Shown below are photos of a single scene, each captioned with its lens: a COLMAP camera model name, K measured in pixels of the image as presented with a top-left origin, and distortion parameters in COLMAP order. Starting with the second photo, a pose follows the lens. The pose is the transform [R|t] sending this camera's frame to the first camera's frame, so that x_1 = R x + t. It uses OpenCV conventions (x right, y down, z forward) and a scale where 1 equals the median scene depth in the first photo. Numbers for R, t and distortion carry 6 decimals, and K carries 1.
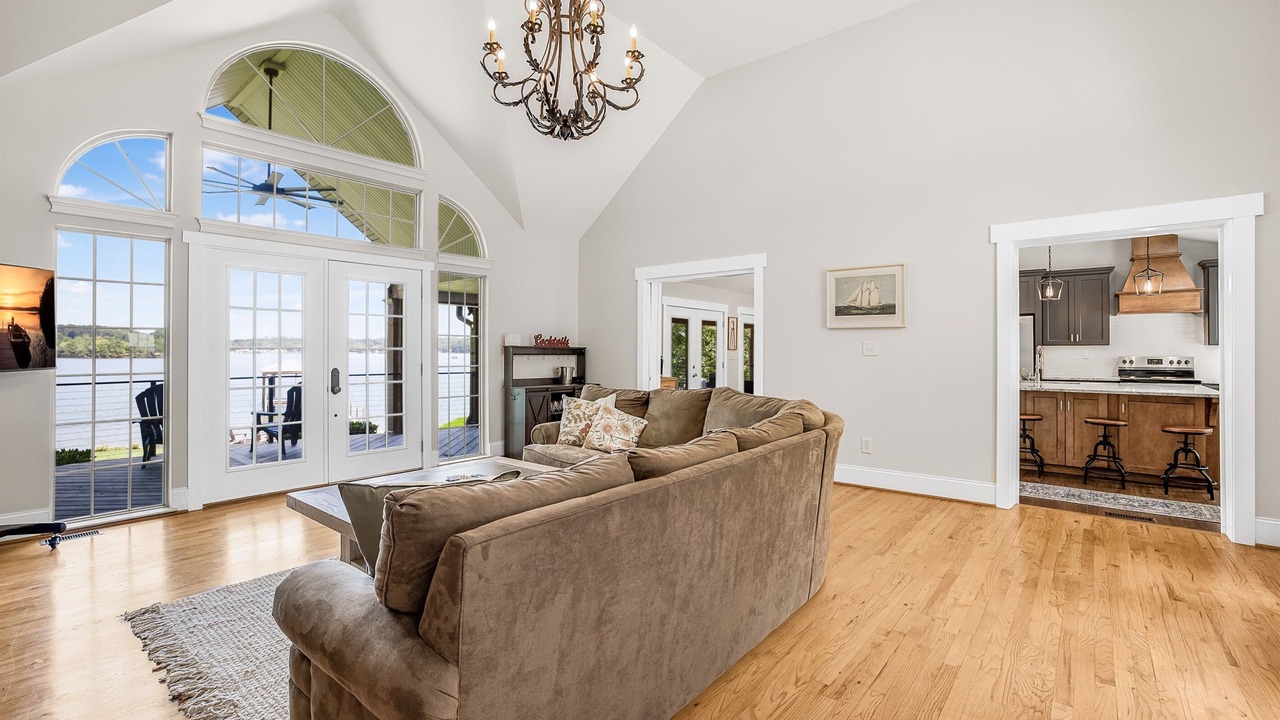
lens RADIAL K [[561.8, 0, 640.3], [0, 561.8, 352.3], [0, 0, 1]] dist [-0.001762, 0.000079]
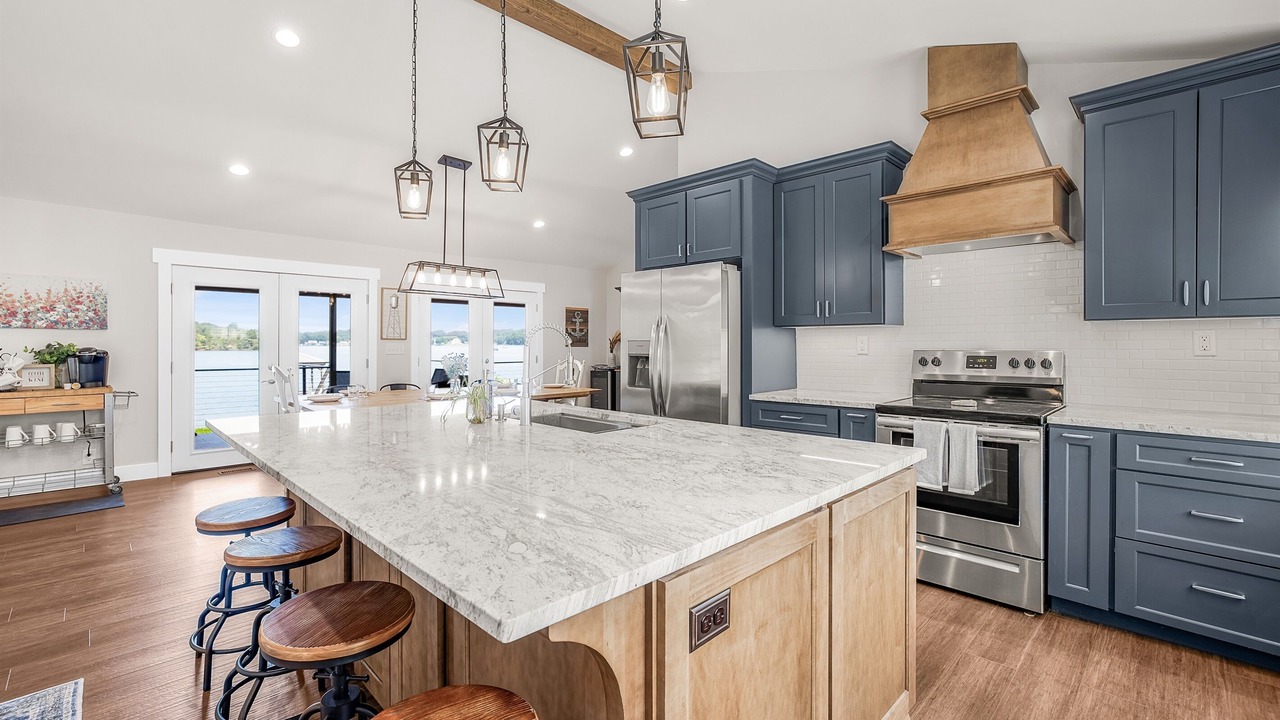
lens RADIAL K [[584.3, 0, 632.7], [0, 584.3, 344.3], [0, 0, 1]] dist [0.000830, 0.000093]
pose [[0.997295, -0.004434, -0.073370, 0.702144], [0.004553, 0.999989, 0.001456, 0.001233], [0.073362, -0.001787, 0.997304, 0.551685]]
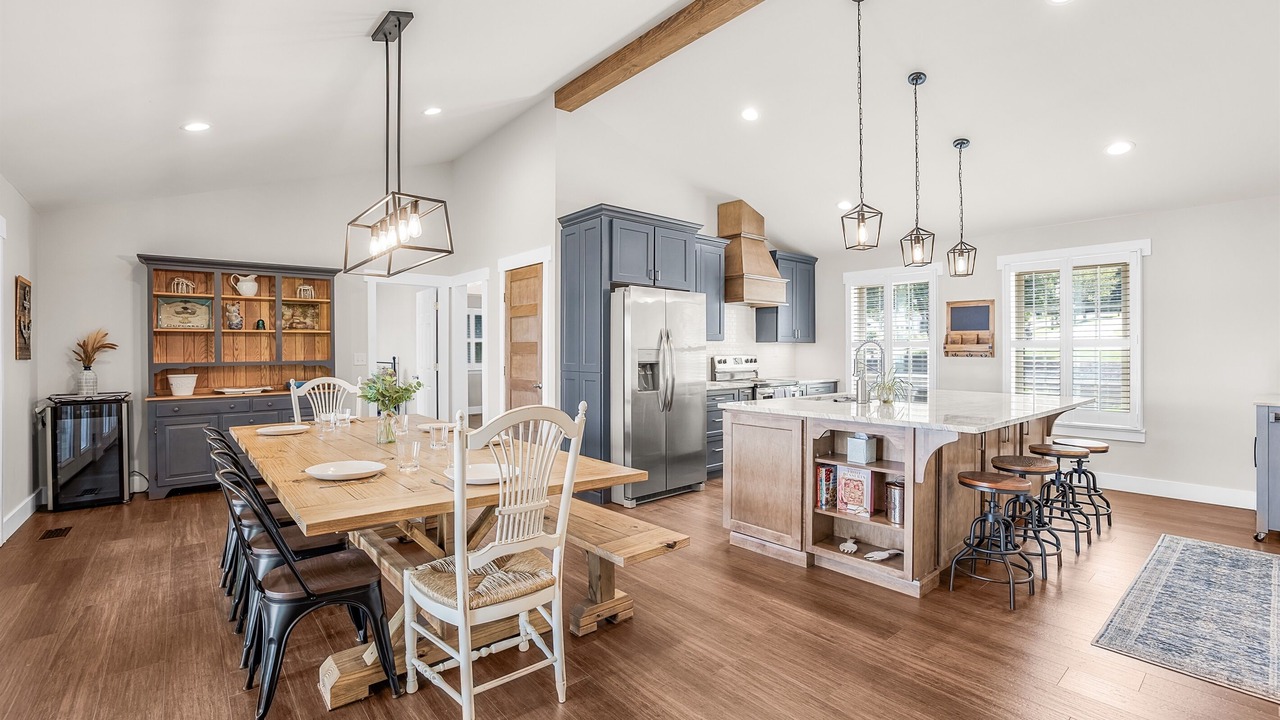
lens RADIAL K [[530.8, 0, 639.3], [0, 530.8, 353.7], [0, 0, 1]] dist [-0.000003, 0.000052]
pose [[0.159166, -0.007821, 0.987221, 0.083127], [0.002450, 0.999969, 0.007527, -0.001269], [-0.987249, 0.001221, 0.159180, 1.041728]]
